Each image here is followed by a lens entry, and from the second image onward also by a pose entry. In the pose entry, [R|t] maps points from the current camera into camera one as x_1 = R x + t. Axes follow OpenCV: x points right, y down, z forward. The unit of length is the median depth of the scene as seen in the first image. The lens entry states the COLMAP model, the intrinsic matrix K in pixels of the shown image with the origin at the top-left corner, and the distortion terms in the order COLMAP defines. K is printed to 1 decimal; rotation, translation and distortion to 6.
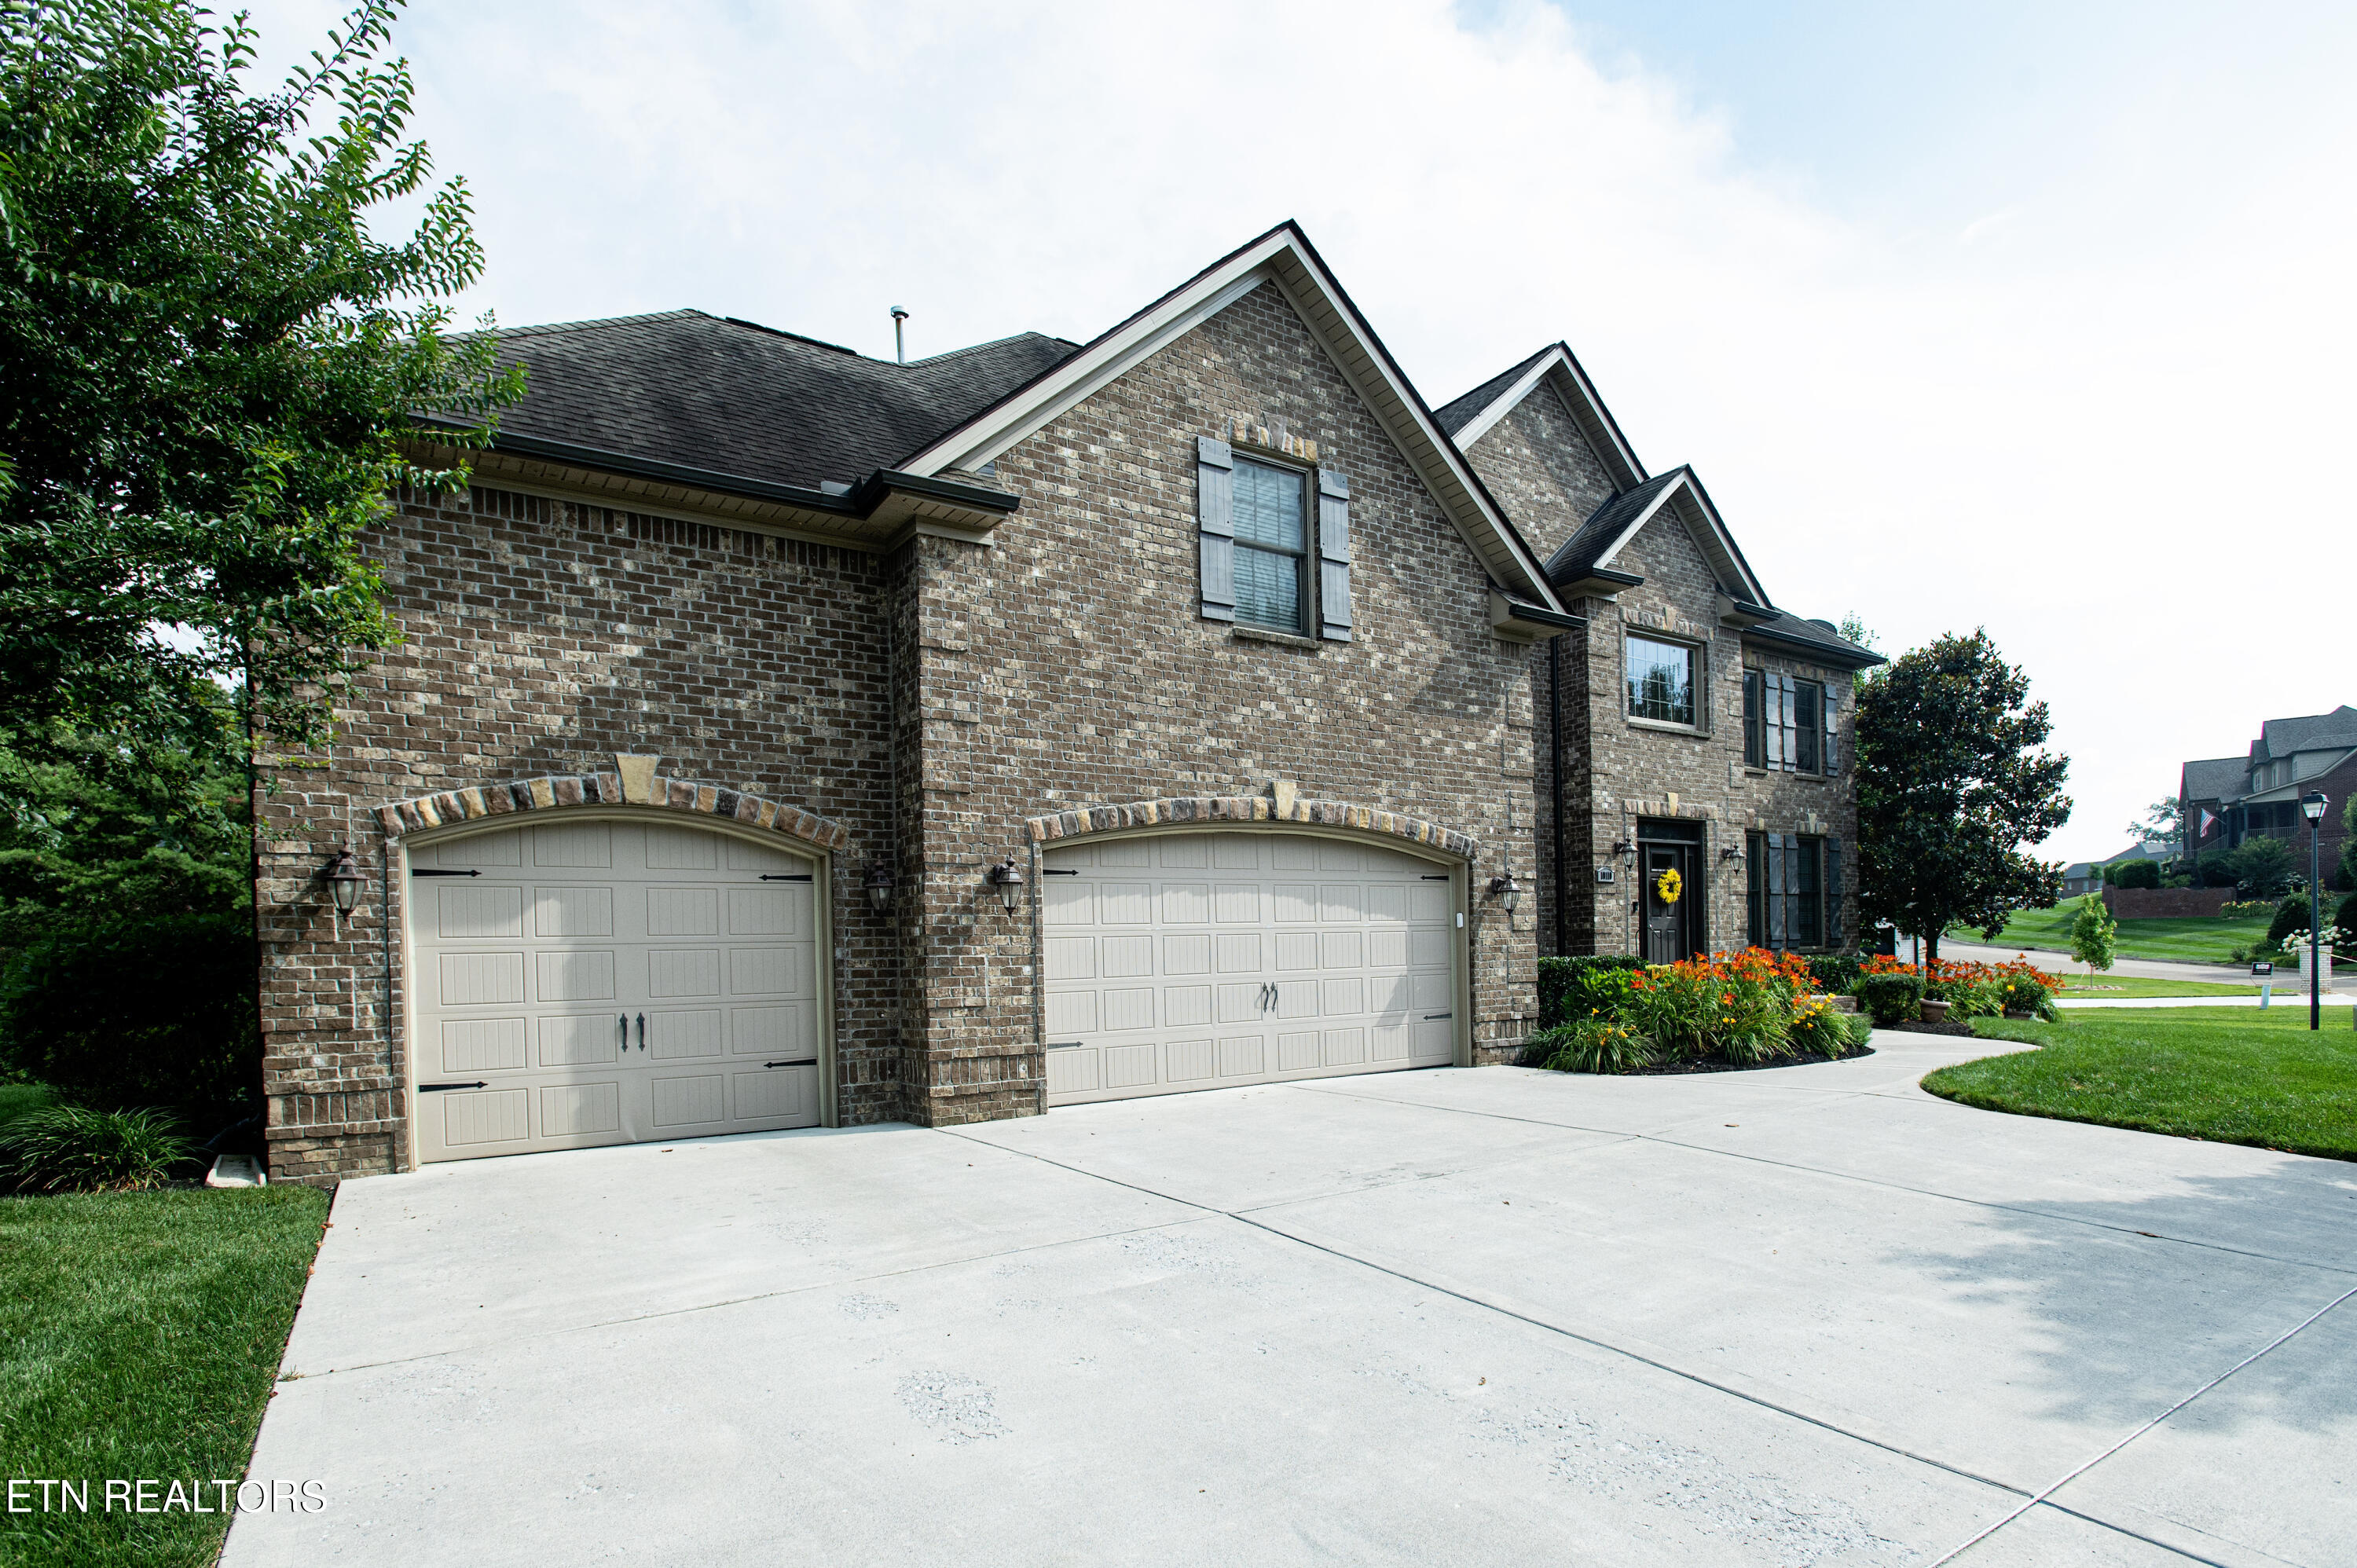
lens RADIAL K [[1261.8, 0, 1178.0], [0, 1261.8, 737.1], [0, 0, 1]] dist [-0.000813, -0.000073]
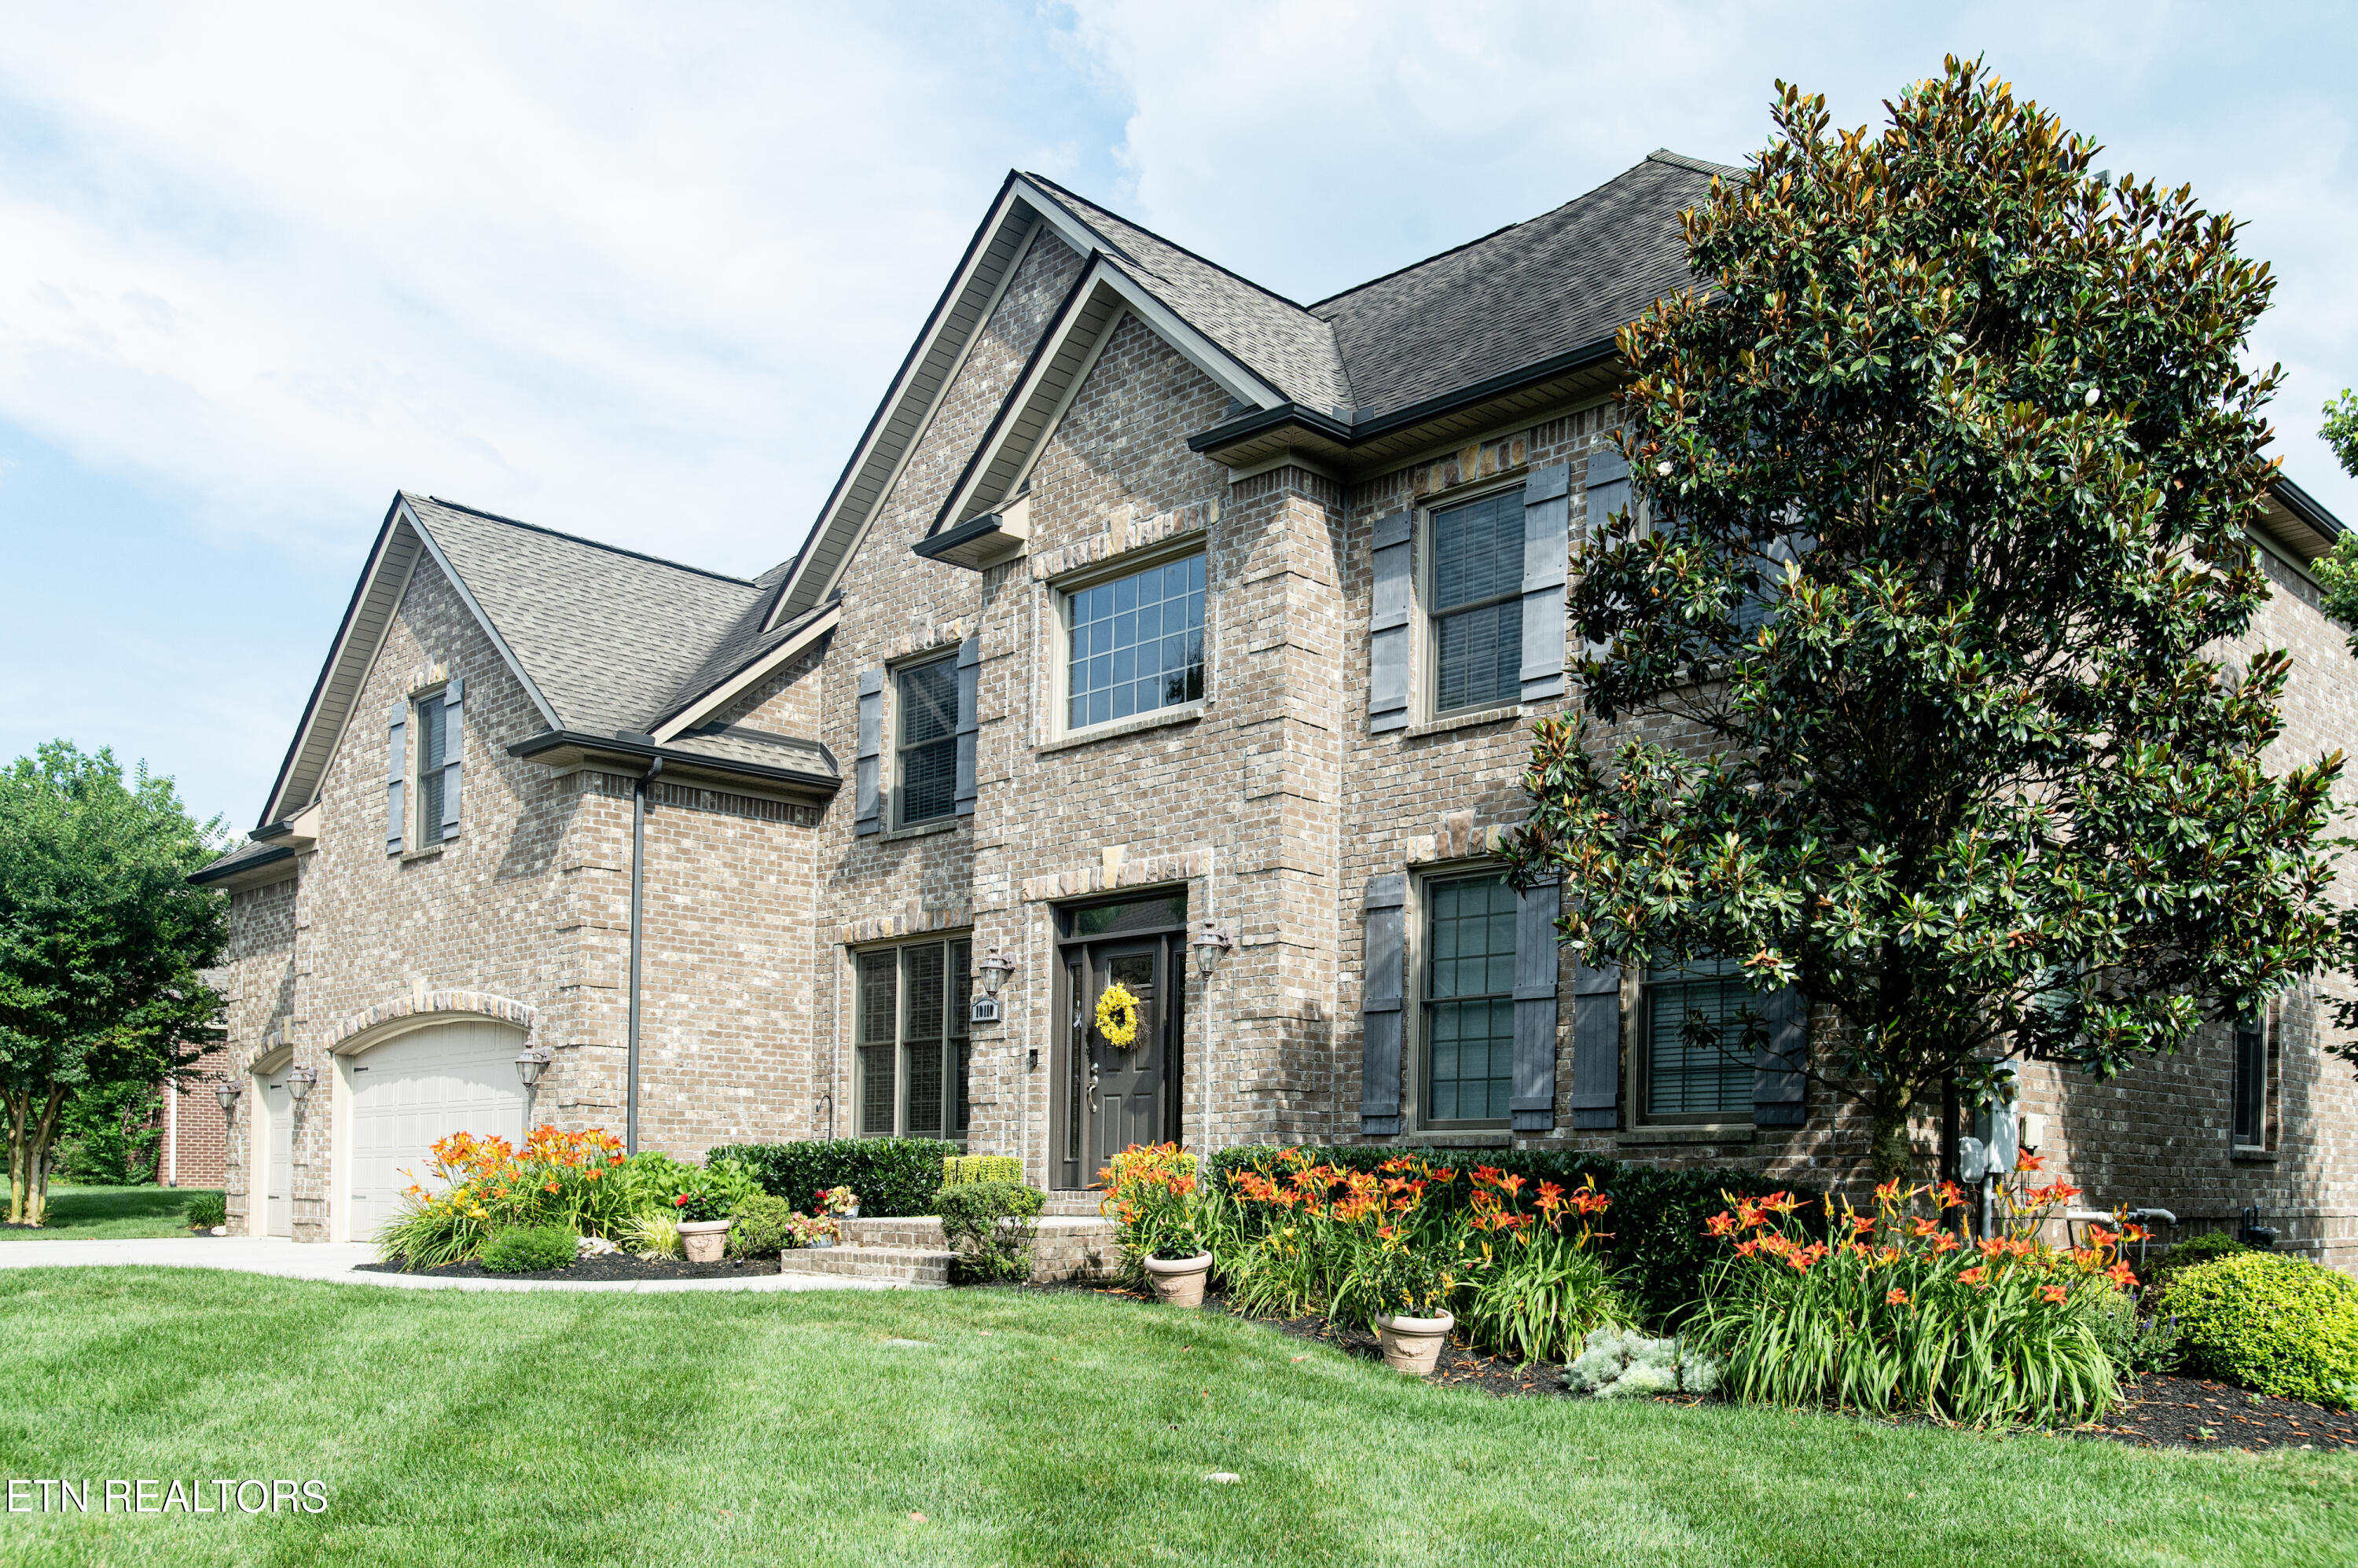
lens RADIAL K [[1920.9, 0, 1179.0], [0, 1920.9, 784.0], [0, 0, 1]] dist [0.003124, 0.000598]
pose [[0.165550, -0.178658, -0.969884, 1.230708], [0.157586, 0.975610, -0.152814, 0.152153], [0.973530, -0.127542, 0.189667, 0.881200]]
